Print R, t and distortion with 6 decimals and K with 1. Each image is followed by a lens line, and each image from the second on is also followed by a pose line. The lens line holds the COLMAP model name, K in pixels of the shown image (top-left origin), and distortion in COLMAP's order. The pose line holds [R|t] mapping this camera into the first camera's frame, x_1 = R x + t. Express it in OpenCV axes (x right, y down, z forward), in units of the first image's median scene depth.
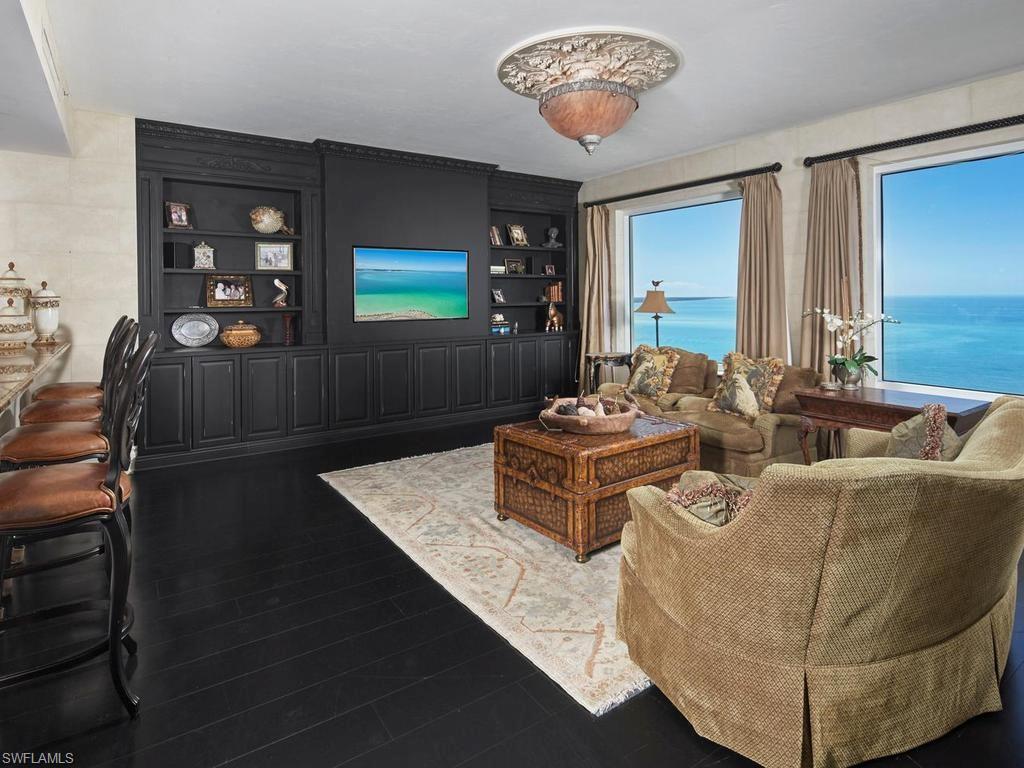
lens RADIAL K [[559.4, 0, 503.1], [0, 559.4, 285.4], [0, 0, 1]] dist [0.003616, 0.000091]
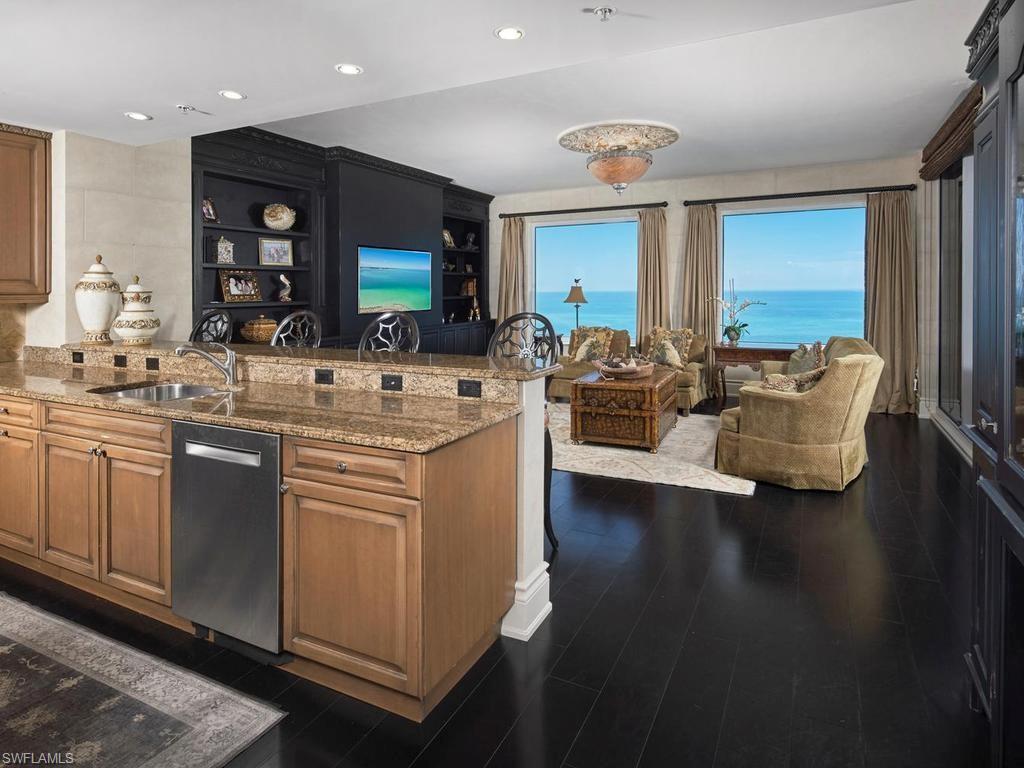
lens RADIAL K [[567.8, 0, 525.5], [0, 567.8, 282.7], [0, 0, 1]] dist [0.000318, 0.000704]
pose [[0.870979, 0.004375, 0.491300, -0.550809], [-0.005492, 0.999985, 0.000830, 0.000595], [-0.491289, -0.003421, 0.870990, -0.136233]]
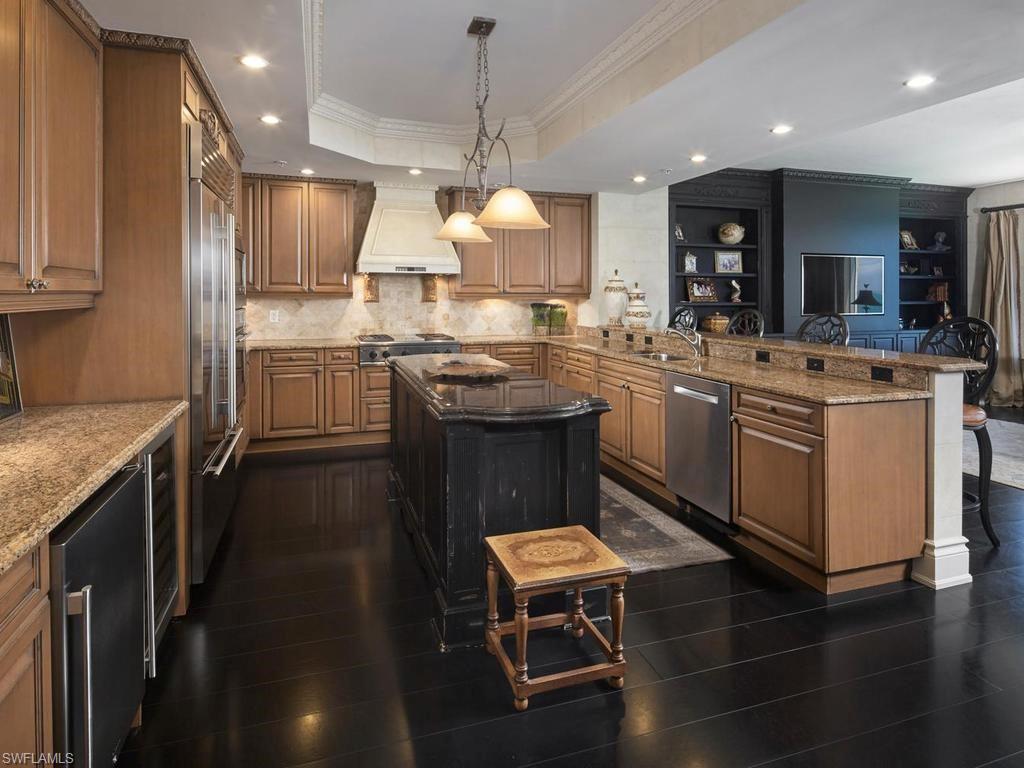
lens RADIAL K [[559.4, 0, 503.1], [0, 559.4, 285.4], [0, 0, 1]] dist [0.003616, 0.000091]
pose [[0.959789, 0.004454, -0.280688, -0.572438], [-0.003425, 0.999986, 0.004154, -0.003220], [0.280703, -0.003026, 0.959790, -0.369280]]
